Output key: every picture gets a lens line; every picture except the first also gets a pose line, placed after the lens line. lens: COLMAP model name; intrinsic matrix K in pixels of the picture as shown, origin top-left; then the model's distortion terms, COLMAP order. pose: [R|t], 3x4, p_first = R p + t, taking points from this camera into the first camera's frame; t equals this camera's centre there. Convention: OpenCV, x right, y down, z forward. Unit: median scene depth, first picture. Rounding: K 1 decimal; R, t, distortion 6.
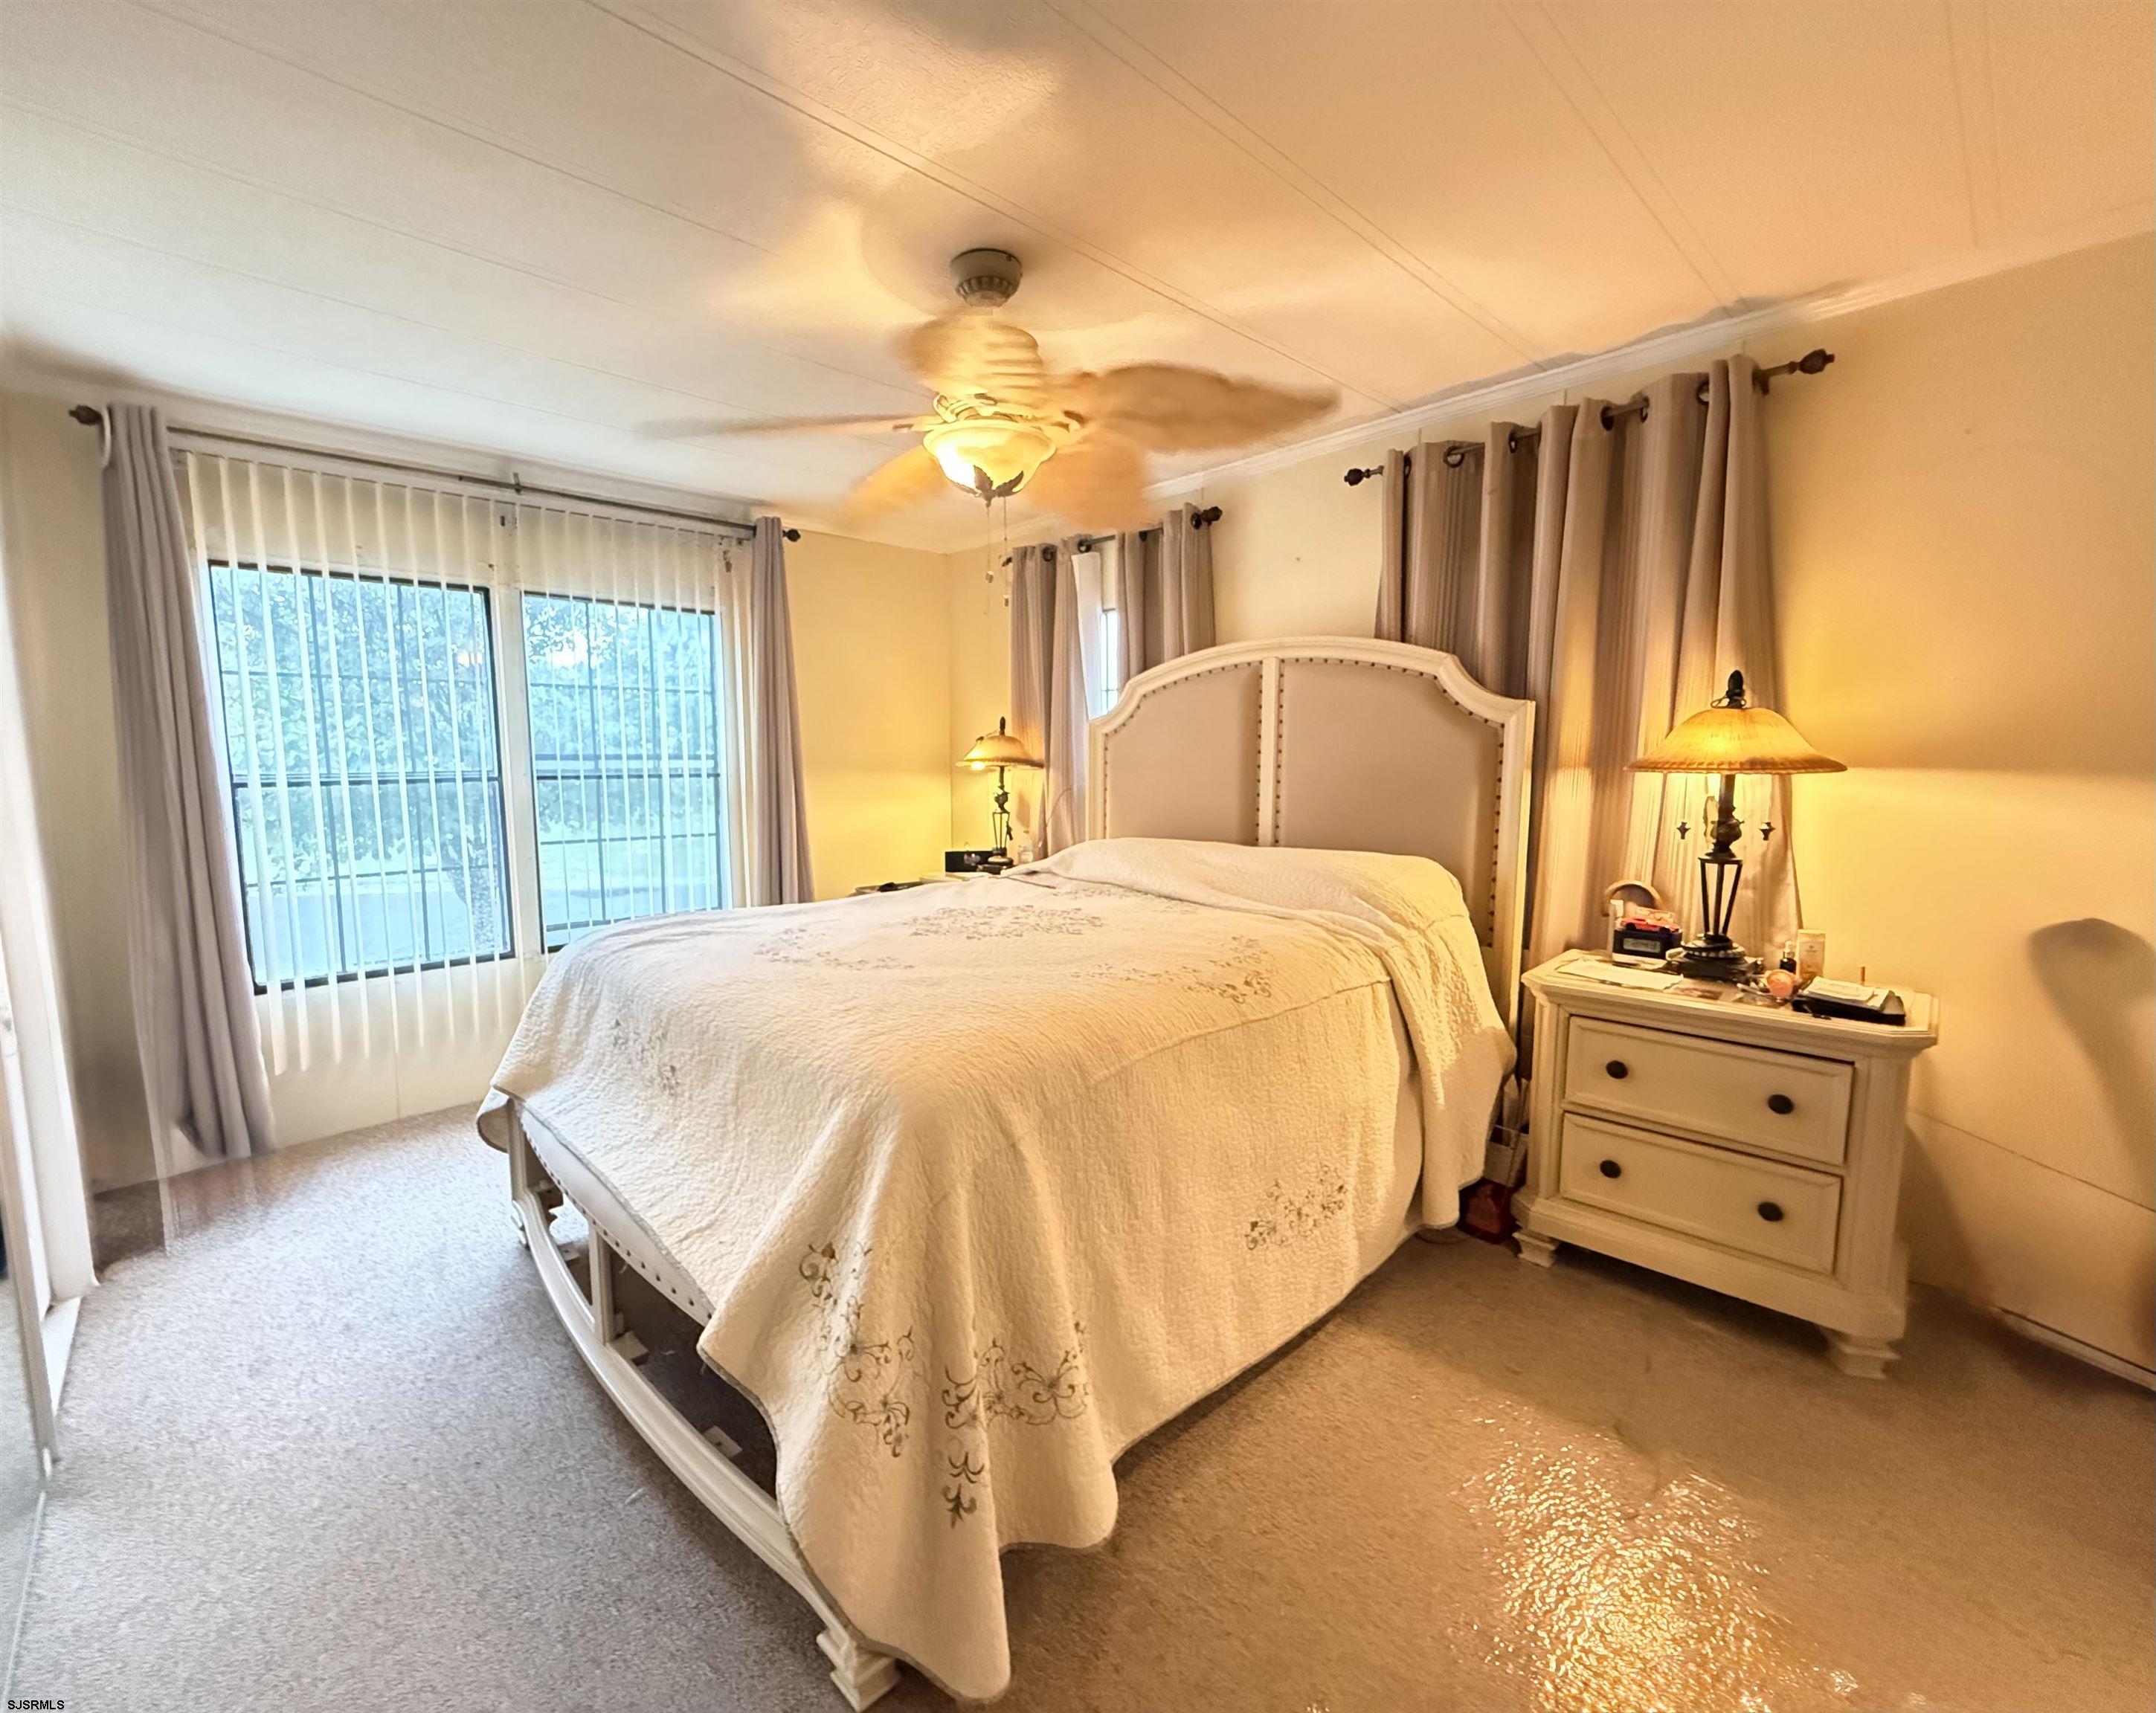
lens RADIAL K [[910.2, 0, 1065.6], [0, 910.2, 854.0], [0, 0, 1]] dist [-0.000215, -0.000003]
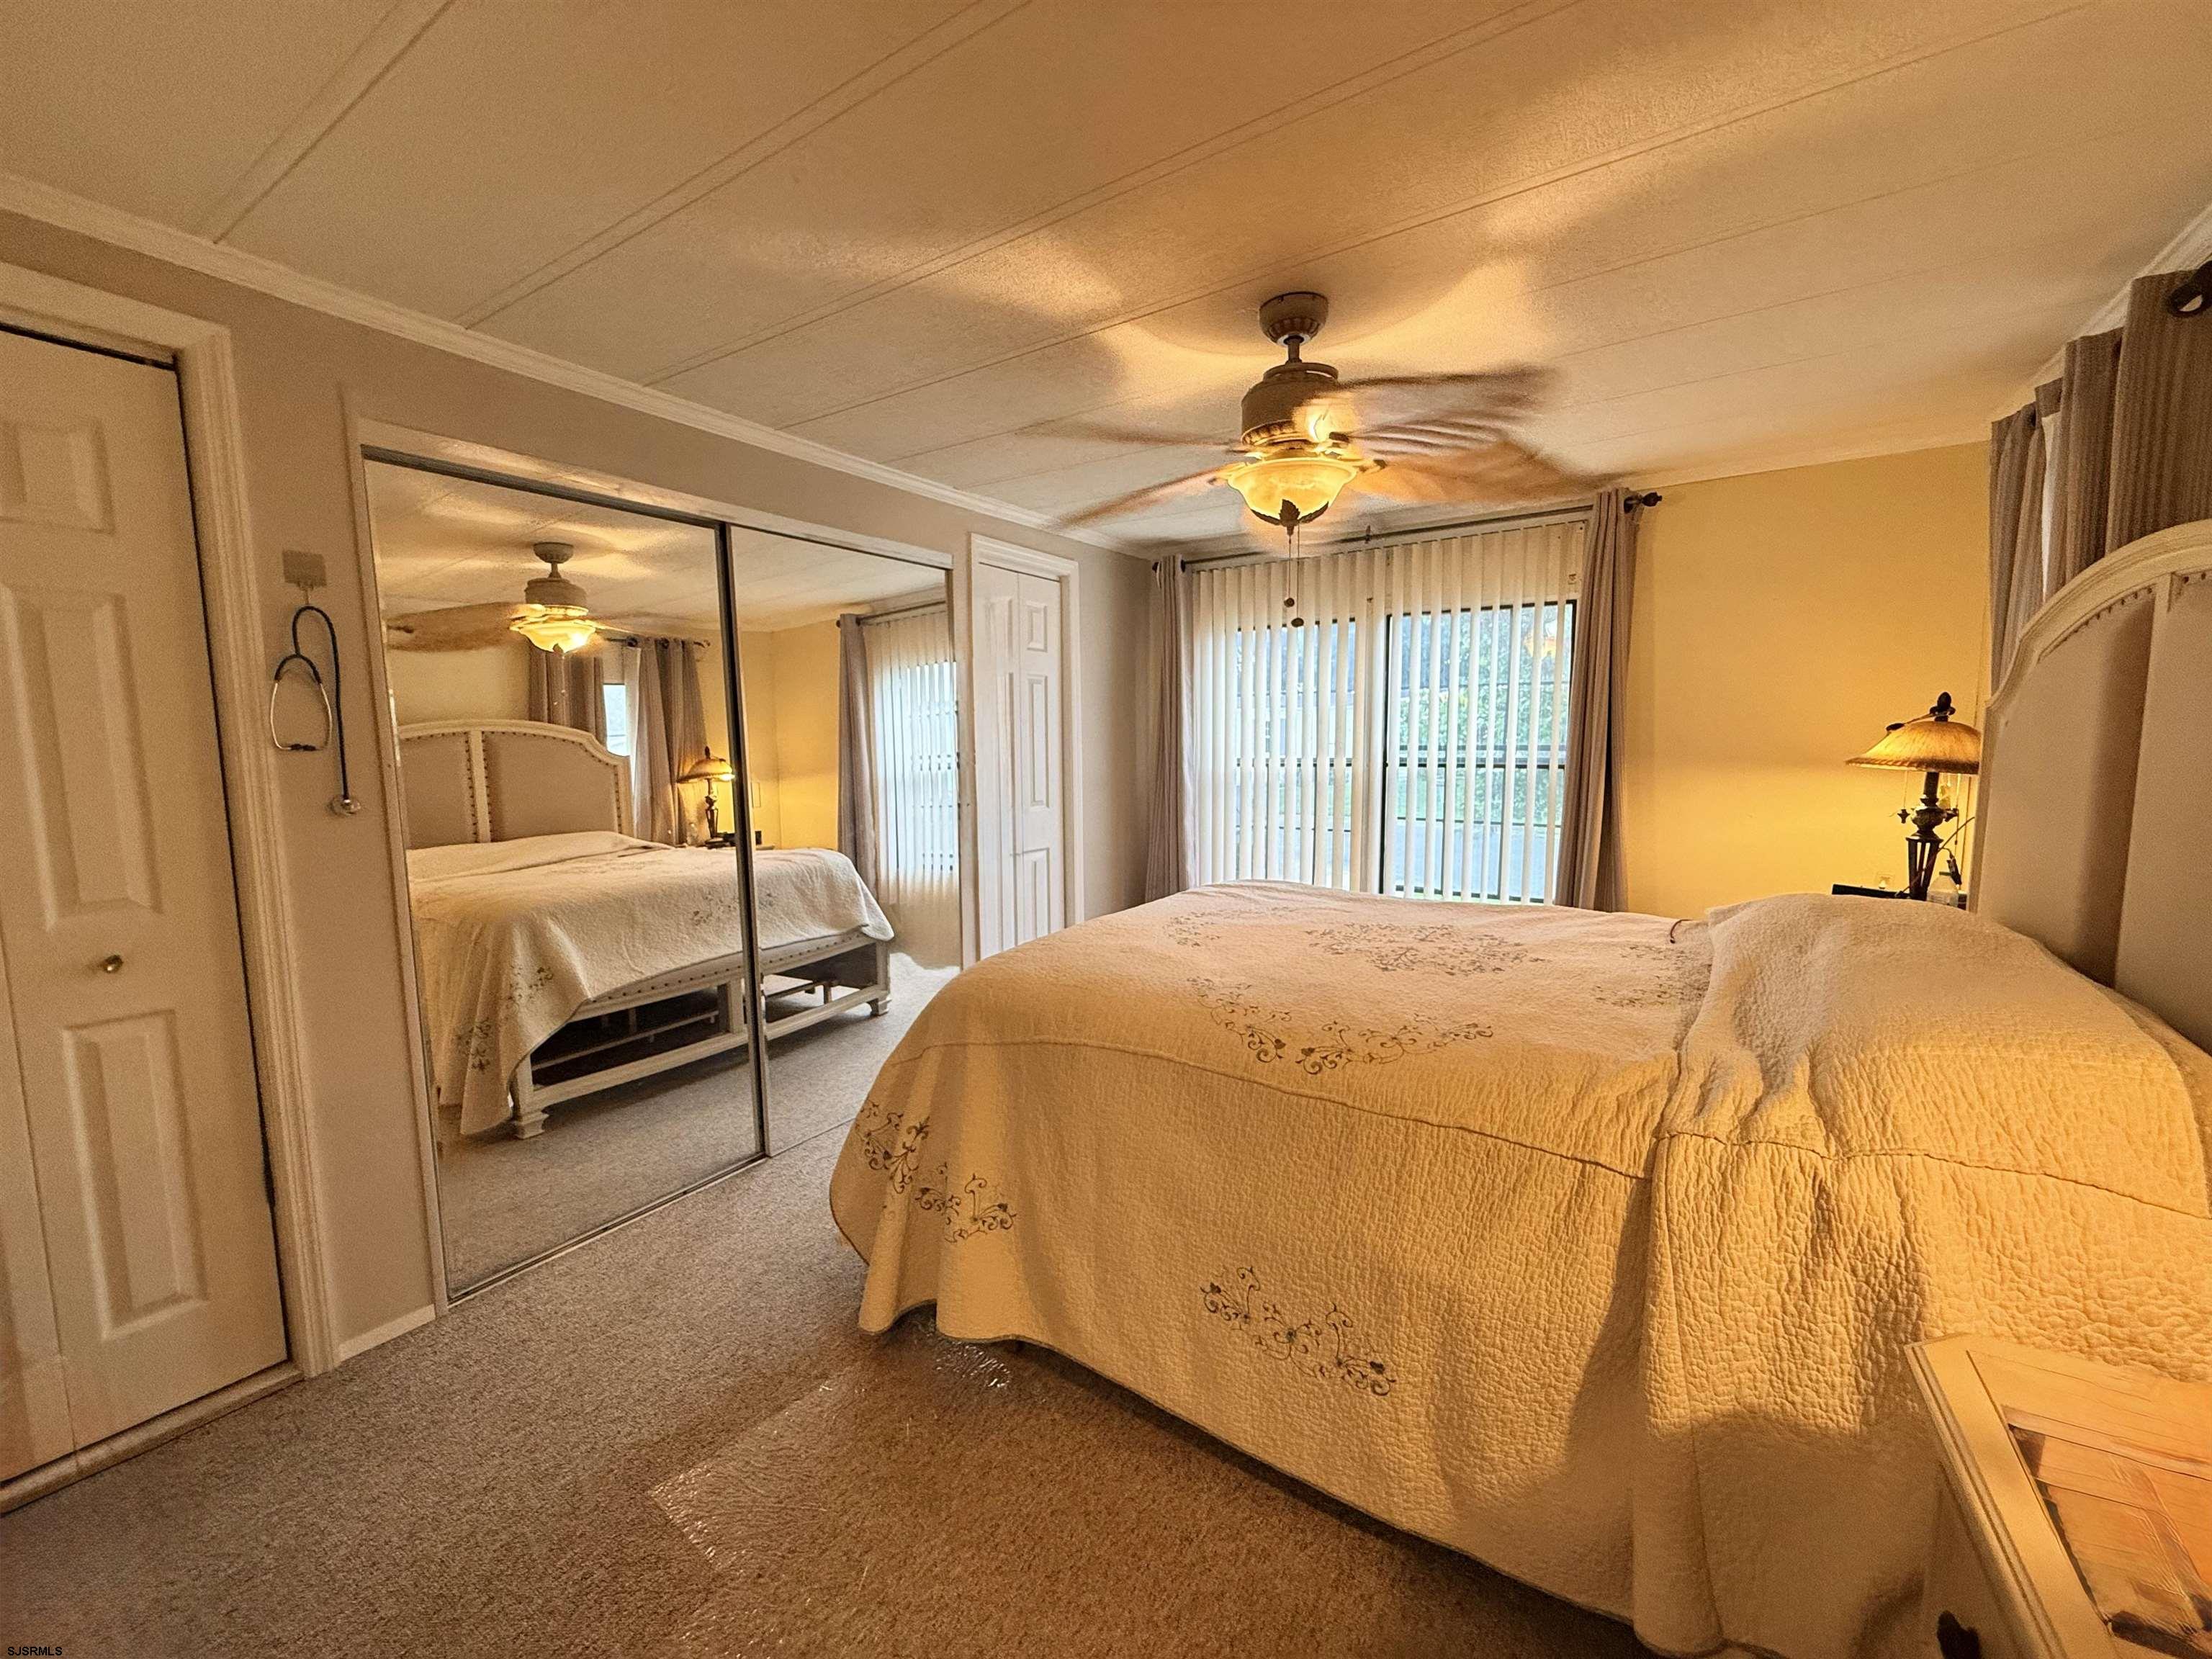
lens RADIAL K [[884.3, 0, 1093.0], [0, 884.3, 823.8], [0, 0, 1]] dist [-0.002002, -0.000016]
pose [[0.242738, 0.114023, -0.963368, 0.863187], [-0.097832, 0.990883, 0.092629, -0.119738], [0.965146, 0.071764, 0.251680, 0.531845]]
